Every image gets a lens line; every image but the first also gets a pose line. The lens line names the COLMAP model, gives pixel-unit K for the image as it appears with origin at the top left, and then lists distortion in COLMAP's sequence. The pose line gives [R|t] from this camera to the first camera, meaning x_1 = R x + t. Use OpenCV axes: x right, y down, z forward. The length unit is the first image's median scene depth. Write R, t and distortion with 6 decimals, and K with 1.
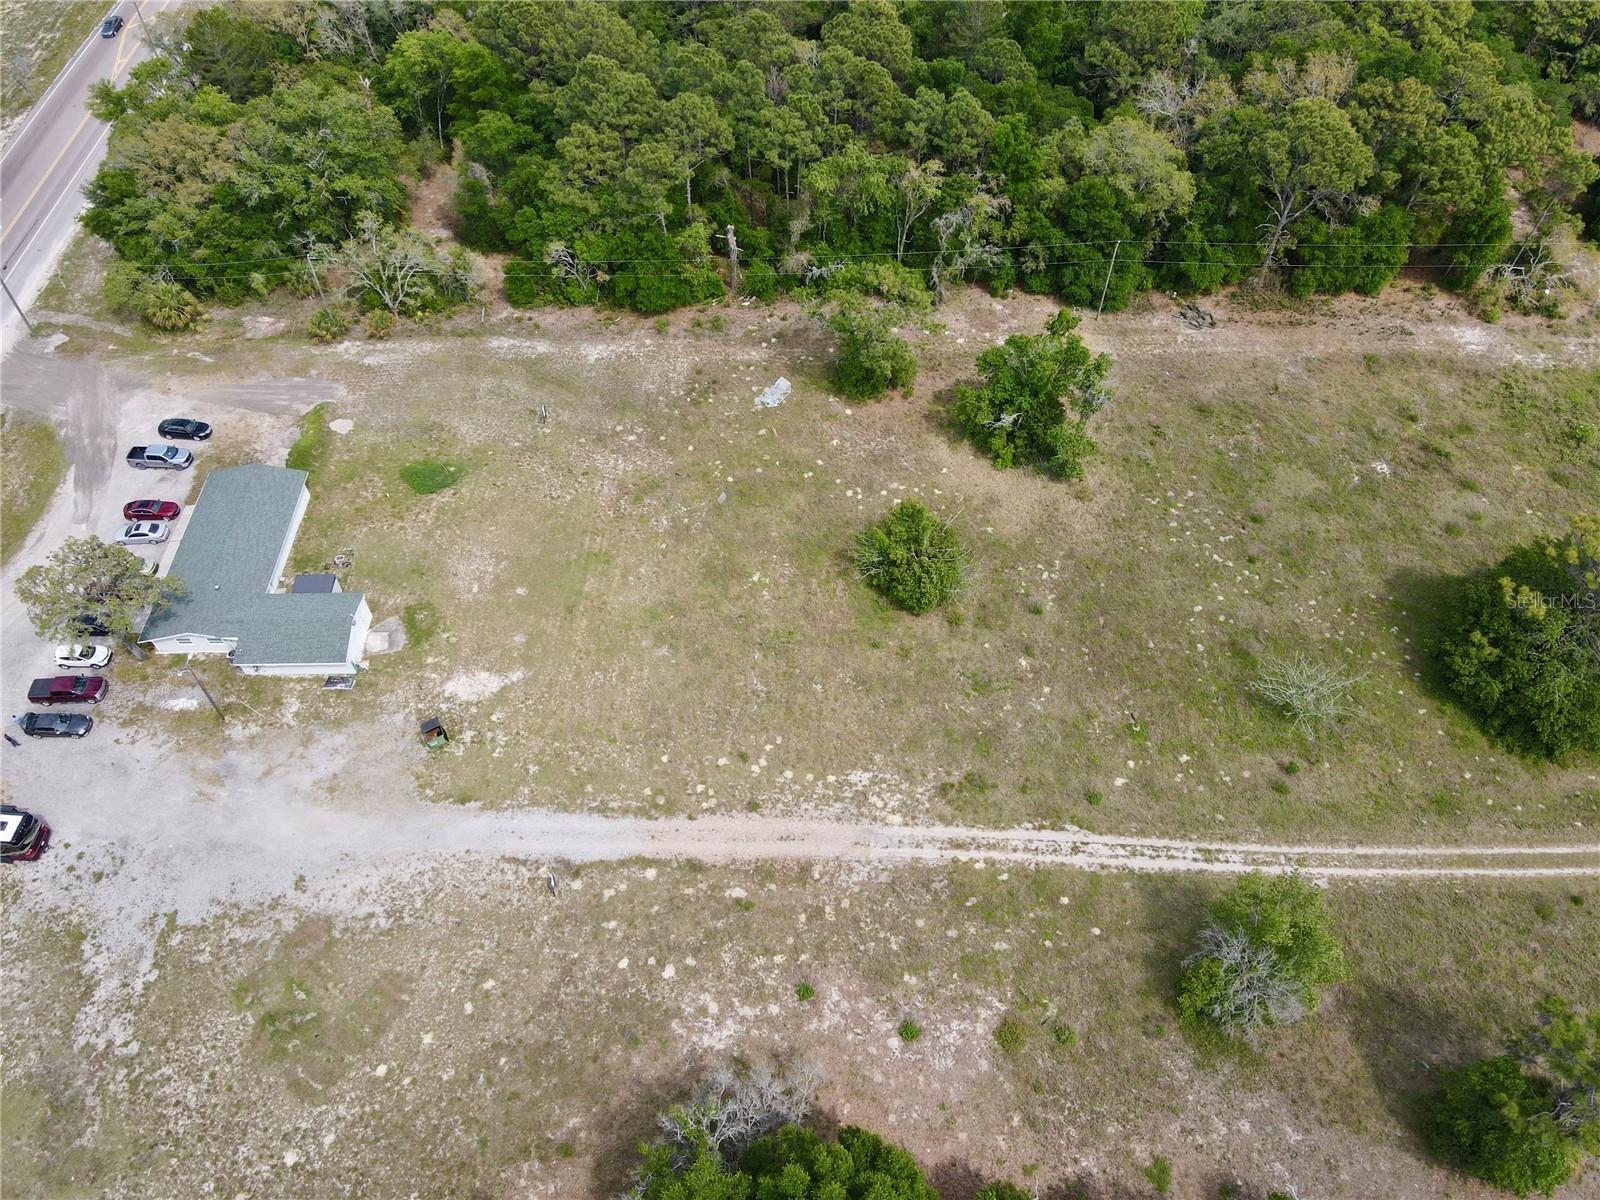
lens RADIAL K [[1179.1, 0, 798.8], [0, 1179.1, 604.0], [0, 0, 1]] dist [-0.007703, 0.042051]
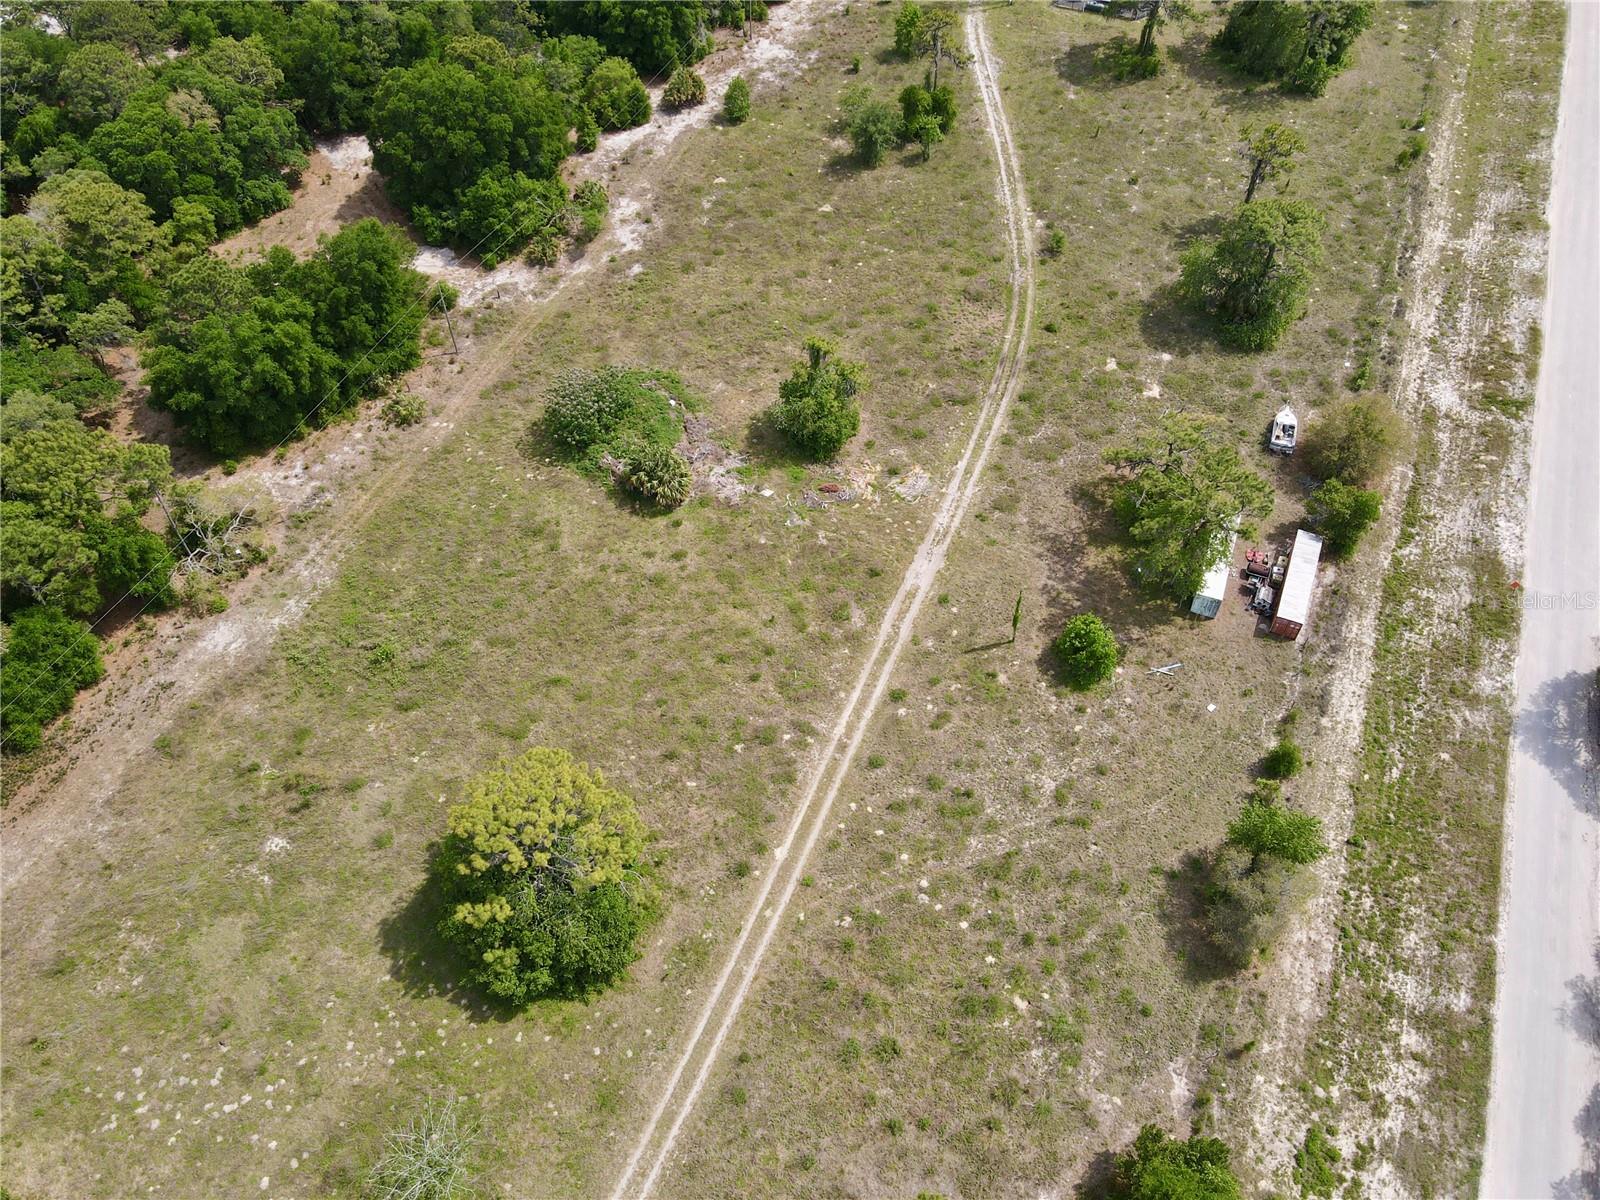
lens RADIAL K [[1179.1, 0, 798.8], [0, 1179.1, 604.0], [0, 0, 1]] dist [-0.007703, 0.042051]
pose [[0.417486, -0.708223, 0.569320, 0.306431], [0.717537, 0.641358, 0.271663, -0.205788], [-0.557536, 0.295092, 0.775934, 0.048278]]
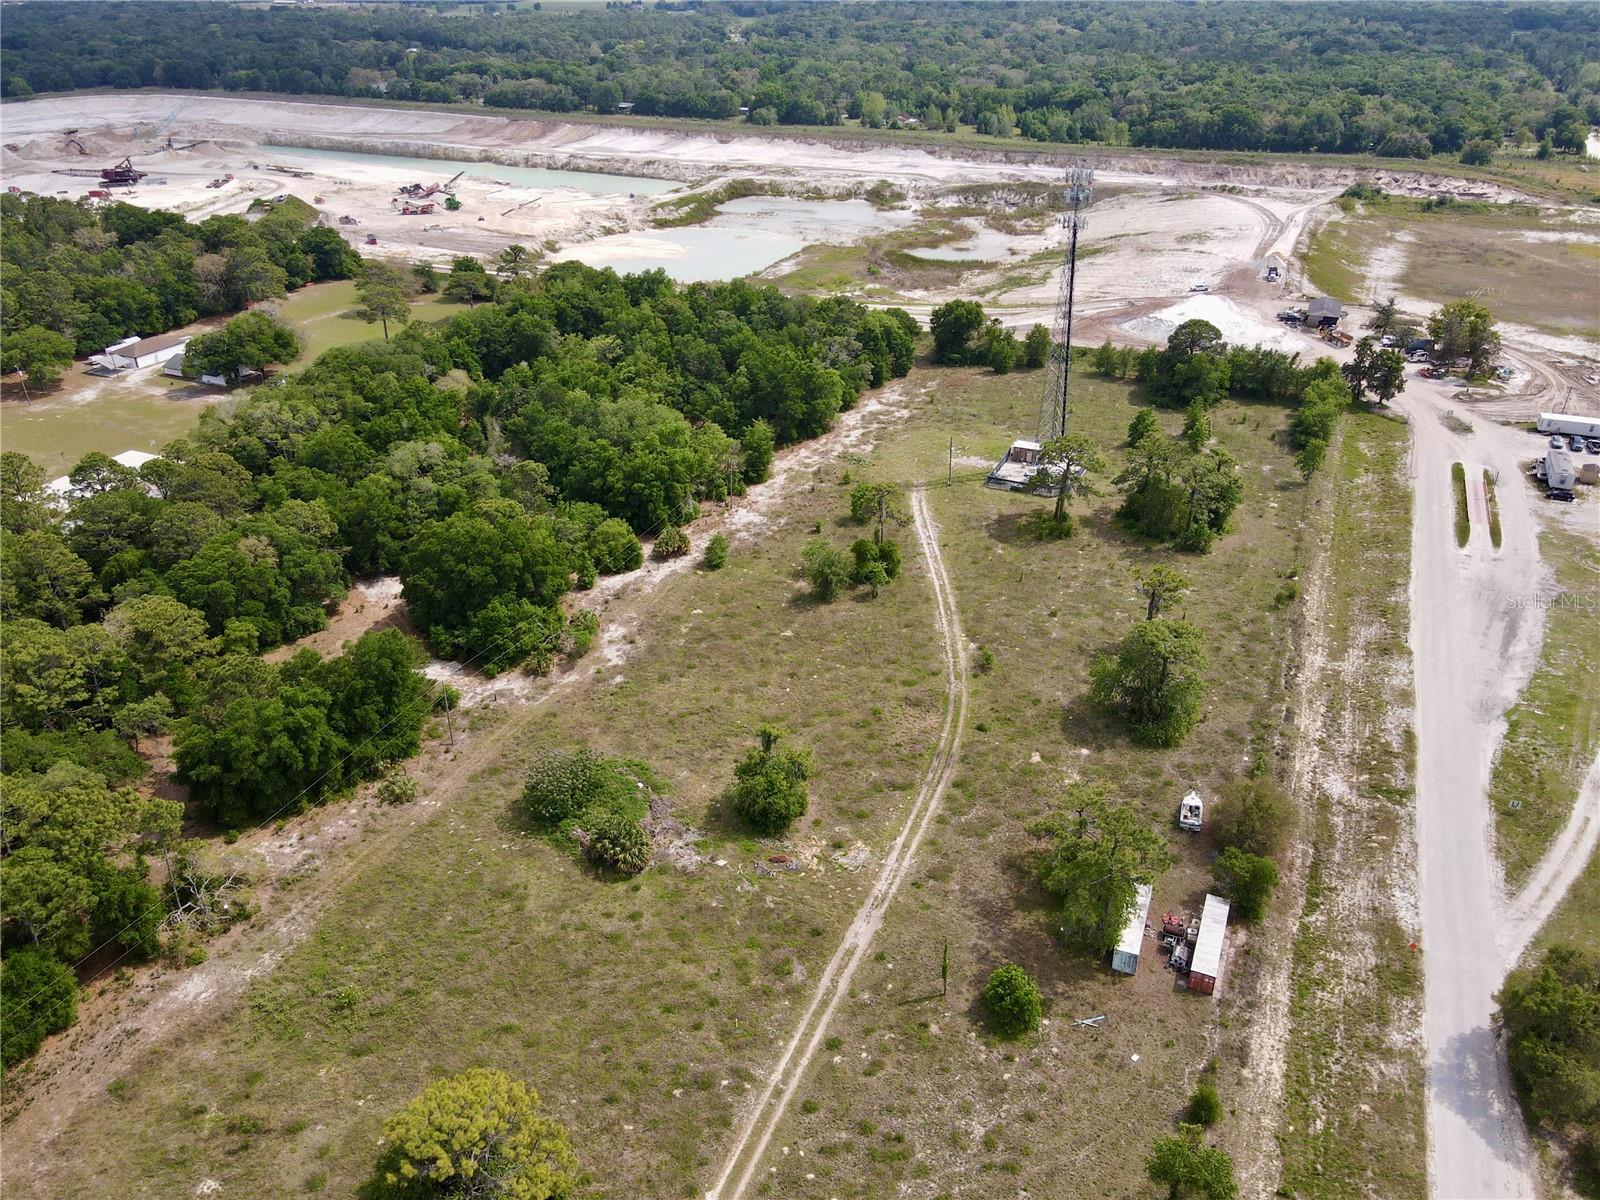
lens RADIAL K [[1179.1, 0, 798.8], [0, 1179.1, 604.0], [0, 0, 1]] dist [-0.007703, 0.042051]
pose [[0.422063, -0.430850, 0.797640, 0.173618], [0.712558, 0.701611, 0.001937, -0.117055], [-0.560468, 0.567548, 0.603130, -0.035150]]
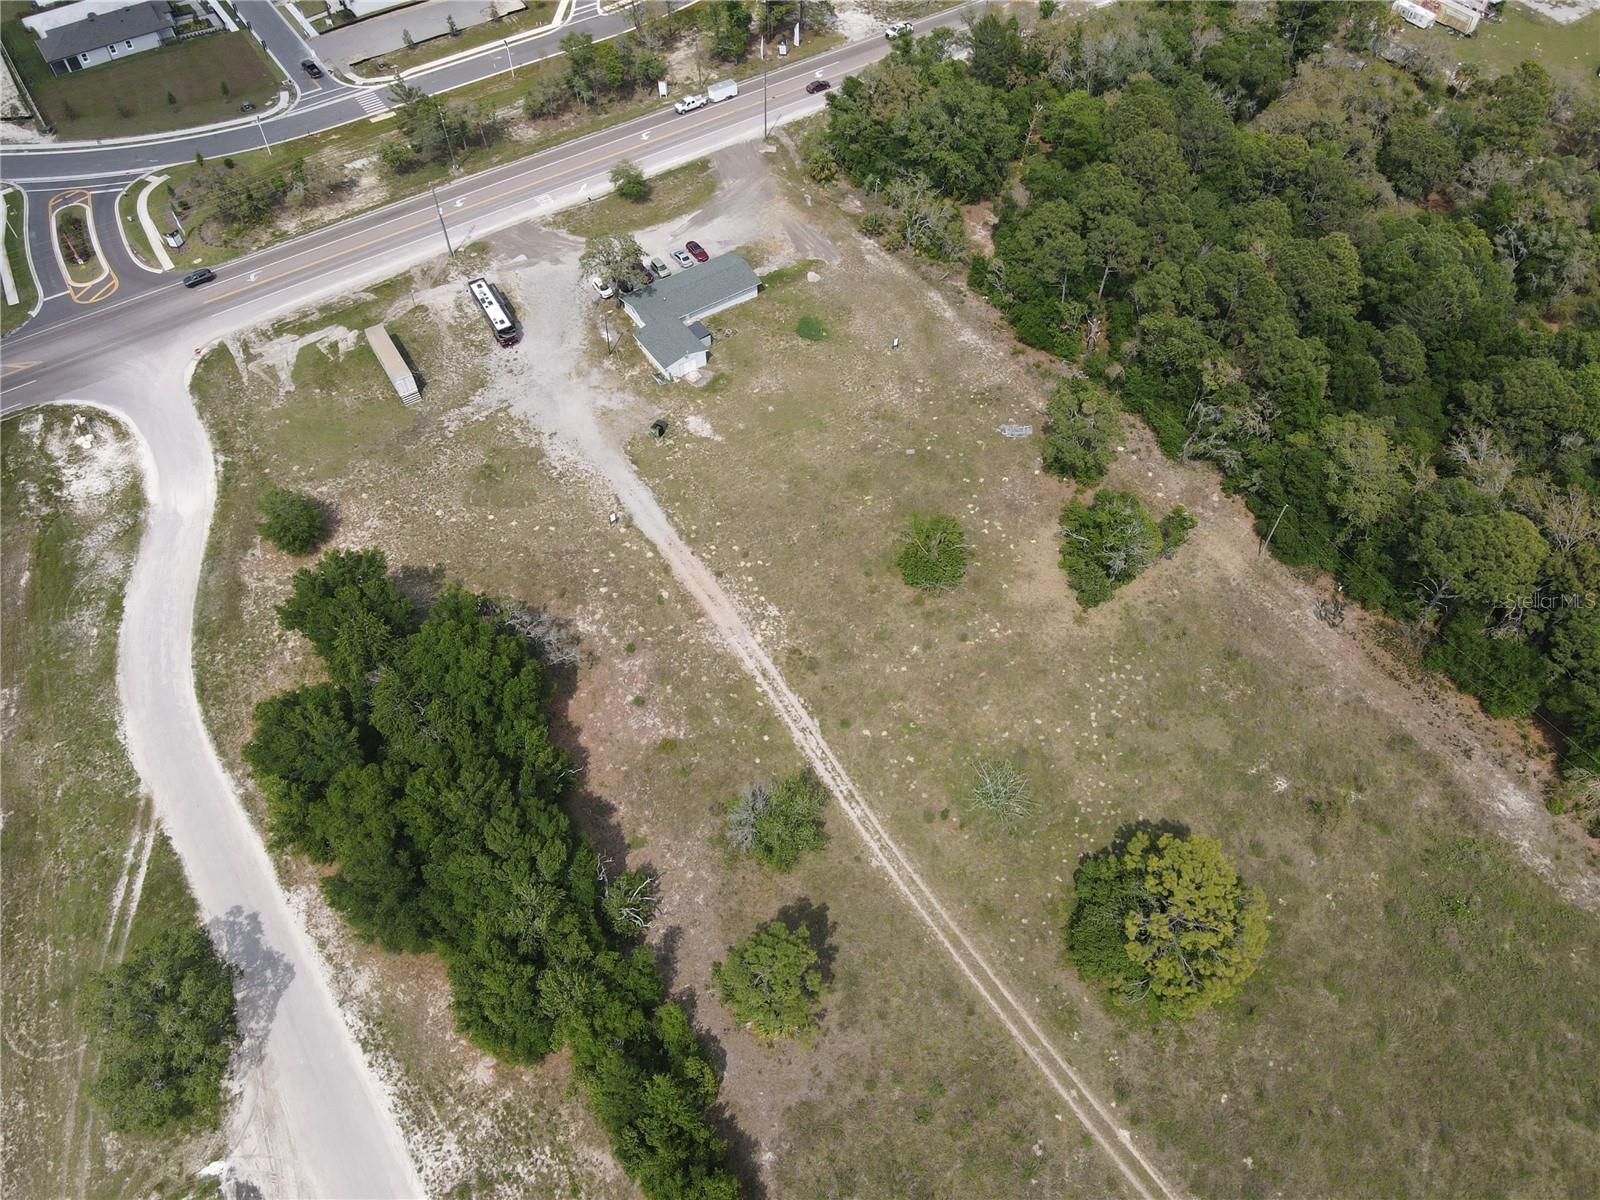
lens RADIAL K [[1167.9, 0, 800.1], [0, 1167.9, 611.7], [0, 0, 1]] dist [-0.010002, 0.040136]
pose [[0.553206, 0.672152, -0.492113, 0.738518], [-0.656754, 0.715319, 0.238732, -0.215725], [0.512482, 0.191129, 0.837157, -0.238013]]
